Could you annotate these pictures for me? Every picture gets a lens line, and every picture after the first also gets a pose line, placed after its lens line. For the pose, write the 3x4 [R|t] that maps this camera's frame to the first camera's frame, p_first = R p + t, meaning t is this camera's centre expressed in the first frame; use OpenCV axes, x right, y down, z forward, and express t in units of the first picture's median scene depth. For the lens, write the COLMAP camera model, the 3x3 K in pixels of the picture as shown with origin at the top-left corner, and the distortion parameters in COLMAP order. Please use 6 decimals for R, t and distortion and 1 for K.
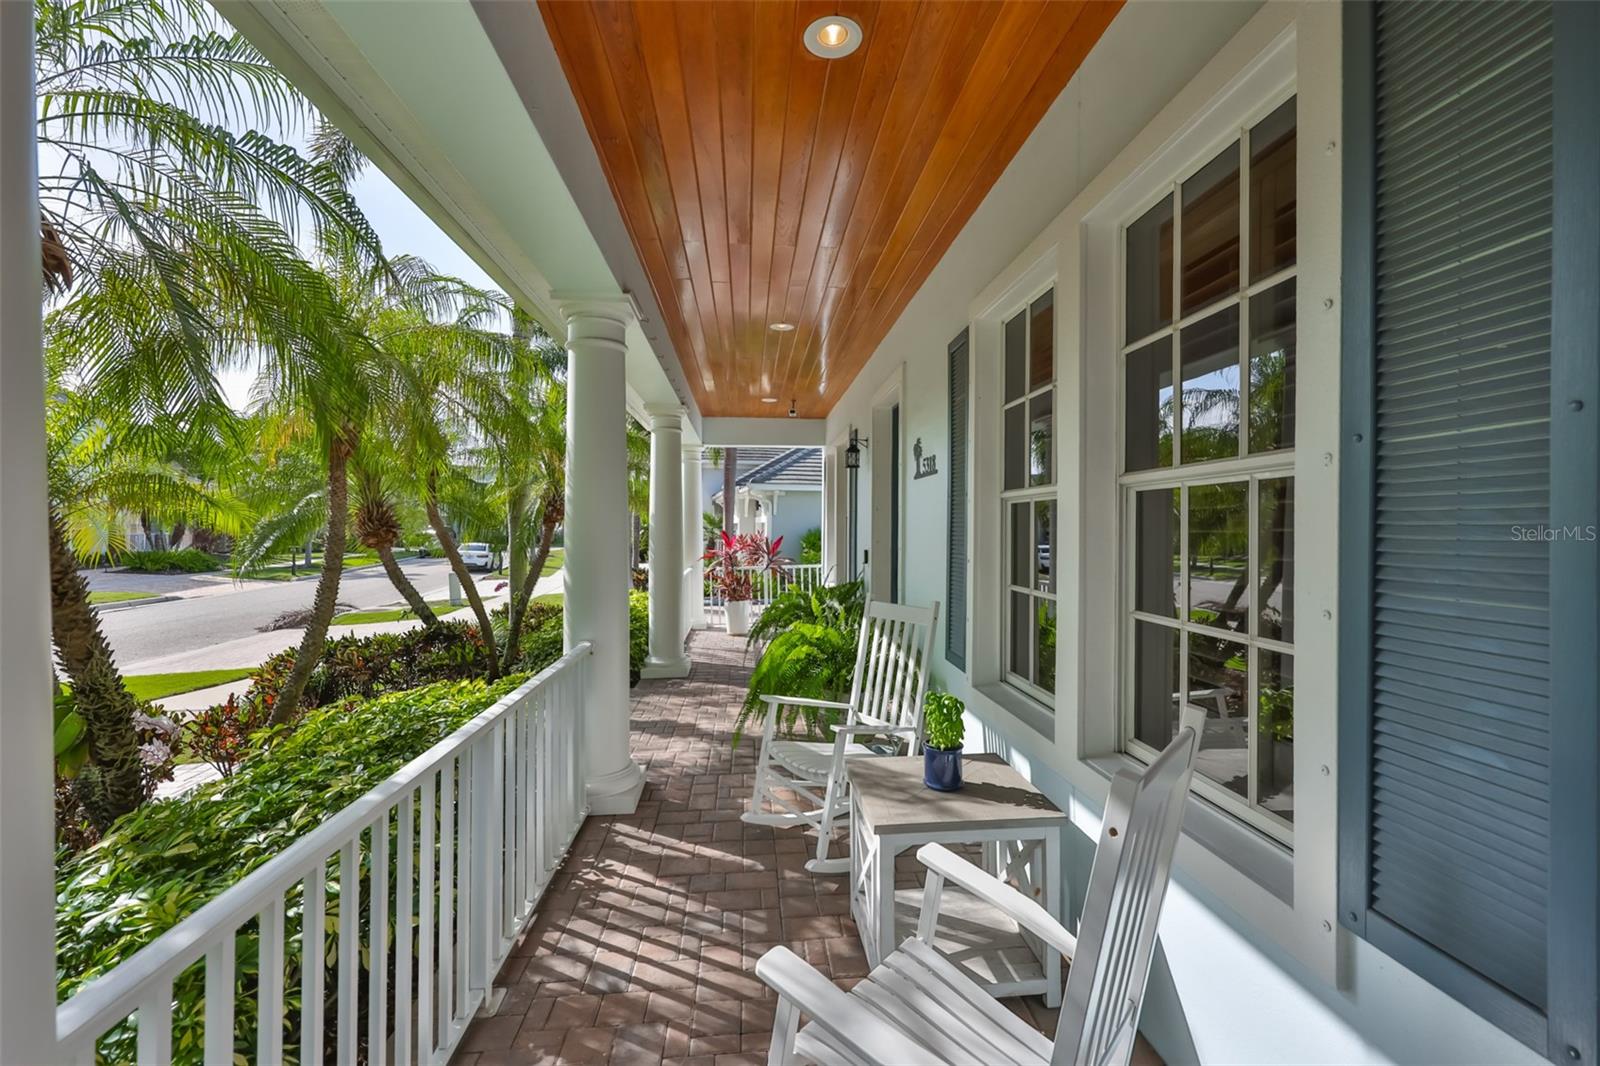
lens RADIAL K [[684.4, 0, 797.8], [0, 684.4, 534.9], [0, 0, 1]] dist [0.003193, -0.001179]
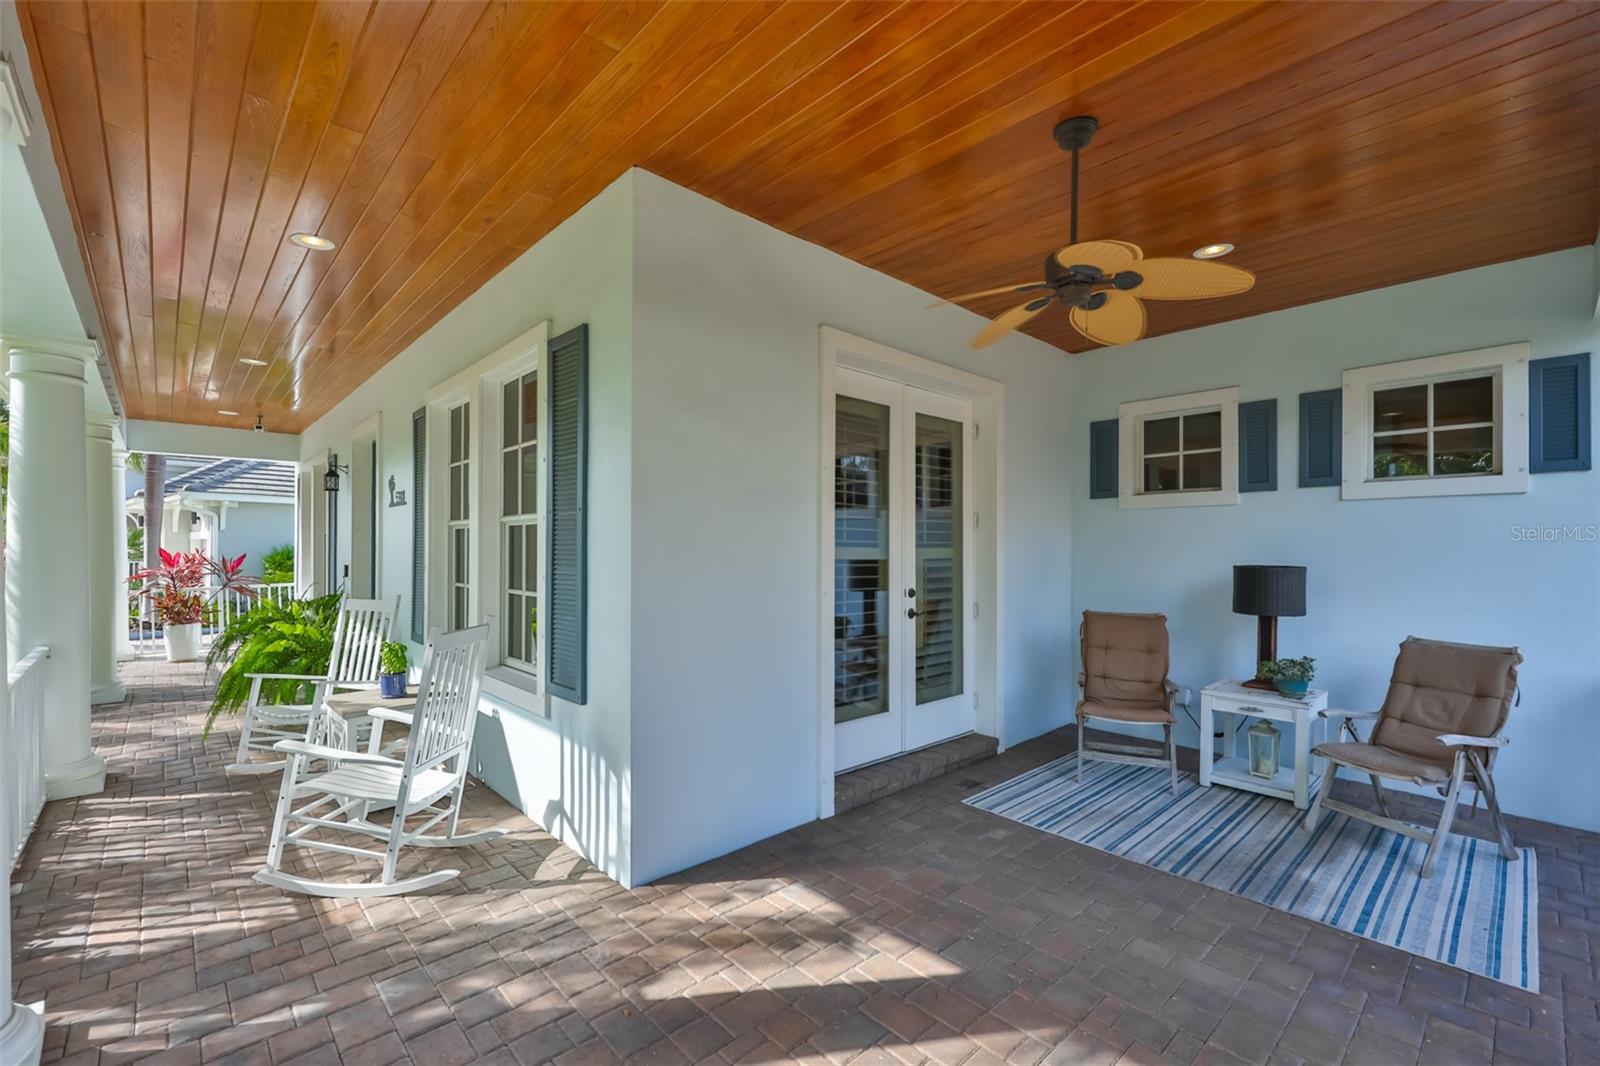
lens RADIAL K [[684.4, 0, 788.8], [0, 684.4, 557.6], [0, 0, 1]] dist [0.003193, -0.001179]
pose [[0.787649, -0.005342, 0.616101, -0.025168], [0.002581, 0.999982, 0.005370, 0.006669], [-0.616119, -0.002639, 0.787649, -0.399070]]
